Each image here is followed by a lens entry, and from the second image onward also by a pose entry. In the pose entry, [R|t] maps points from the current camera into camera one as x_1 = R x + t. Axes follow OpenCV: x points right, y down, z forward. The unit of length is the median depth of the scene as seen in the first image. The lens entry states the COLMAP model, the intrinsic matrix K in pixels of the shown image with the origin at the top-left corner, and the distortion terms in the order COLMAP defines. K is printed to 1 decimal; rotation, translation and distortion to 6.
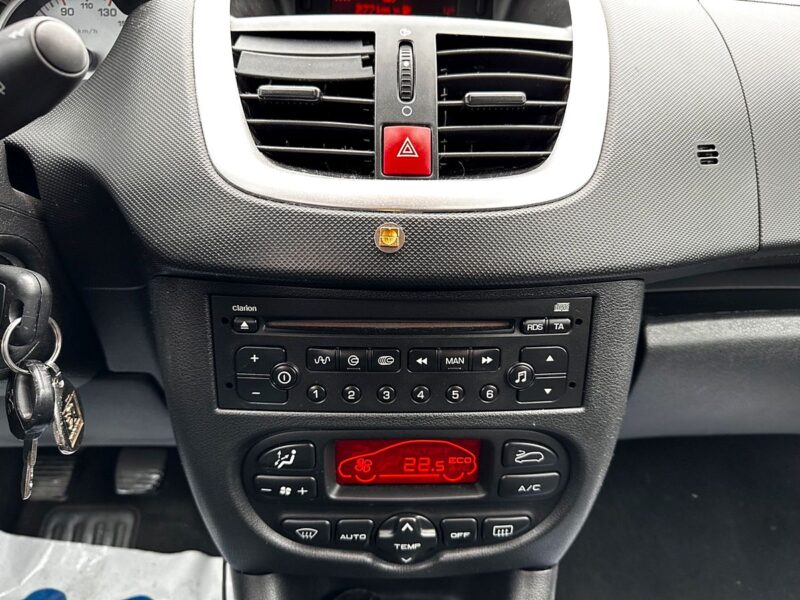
lens RADIAL K [[591.8, 0, 389.4], [0, 591.8, 298.9], [0, 0, 1]] dist [0.006050, -0.002795]
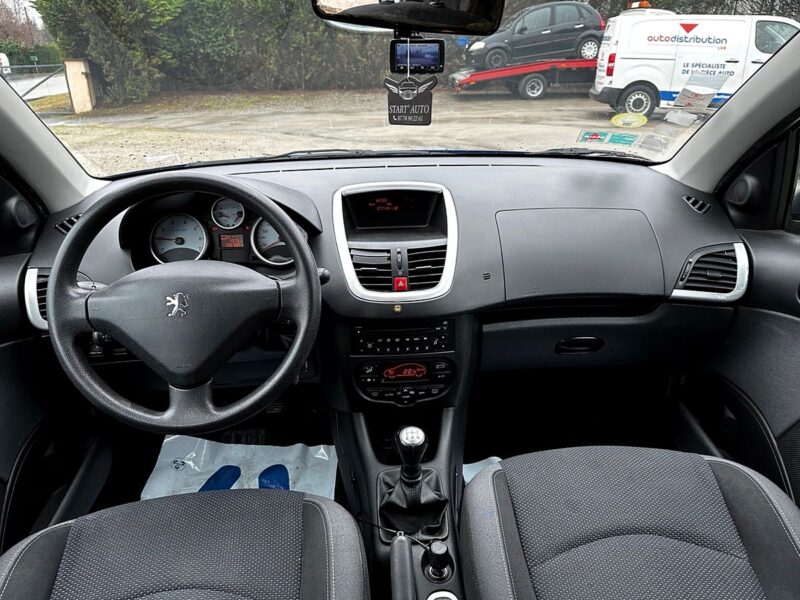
lens RADIAL K [[591.8, 0, 389.4], [0, 591.8, 298.9], [0, 0, 1]] dist [0.006050, -0.002795]
pose [[0.998818, -0.045870, 0.016098, -0.098317], [0.045667, 0.998875, 0.012755, -0.187413], [-0.016665, -0.012004, 0.999789, -2.520454]]
